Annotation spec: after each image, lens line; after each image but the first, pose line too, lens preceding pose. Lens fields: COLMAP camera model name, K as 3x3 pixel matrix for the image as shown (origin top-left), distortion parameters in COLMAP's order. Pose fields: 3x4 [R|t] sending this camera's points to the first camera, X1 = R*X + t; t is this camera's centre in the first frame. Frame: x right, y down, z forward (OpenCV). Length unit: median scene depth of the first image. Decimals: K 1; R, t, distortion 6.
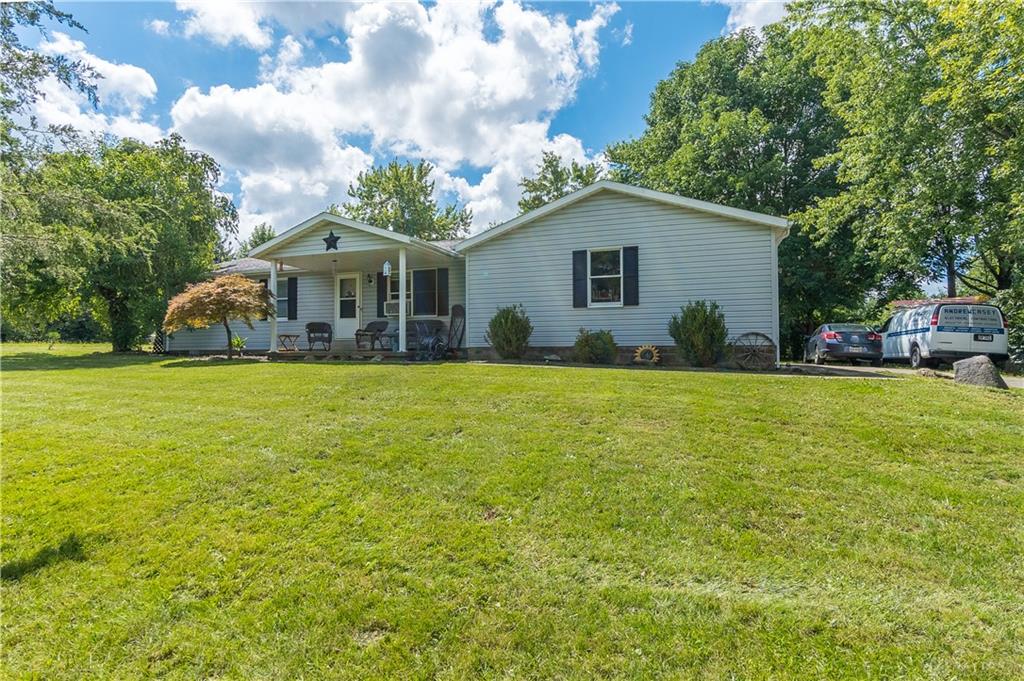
lens RADIAL K [[531.4, 0, 512.0], [0, 531.4, 340.5], [0, 0, 1]] dist [-0.003584, -0.000435]
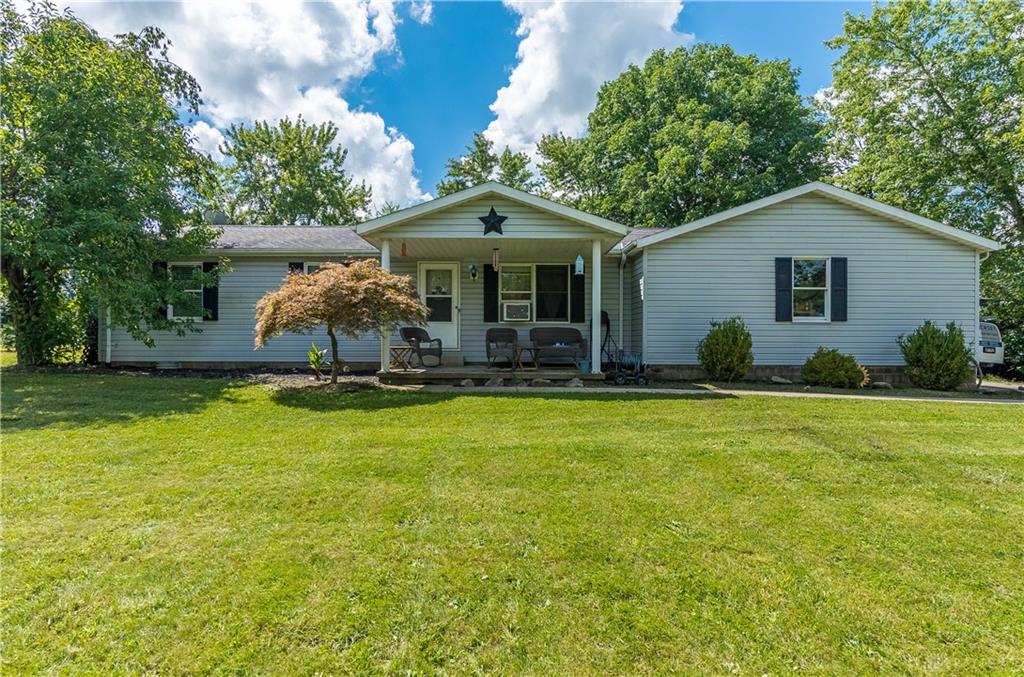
lens RADIAL K [[529.6, 0, 512.0], [0, 529.6, 338.5], [0, 0, 1]] dist [0.000631, 0.000251]
pose [[0.937989, 0.009902, 0.346523, -0.582621], [-0.016307, 0.999746, 0.015574, -0.038297], [-0.346281, -0.020259, 0.937912, 0.307337]]
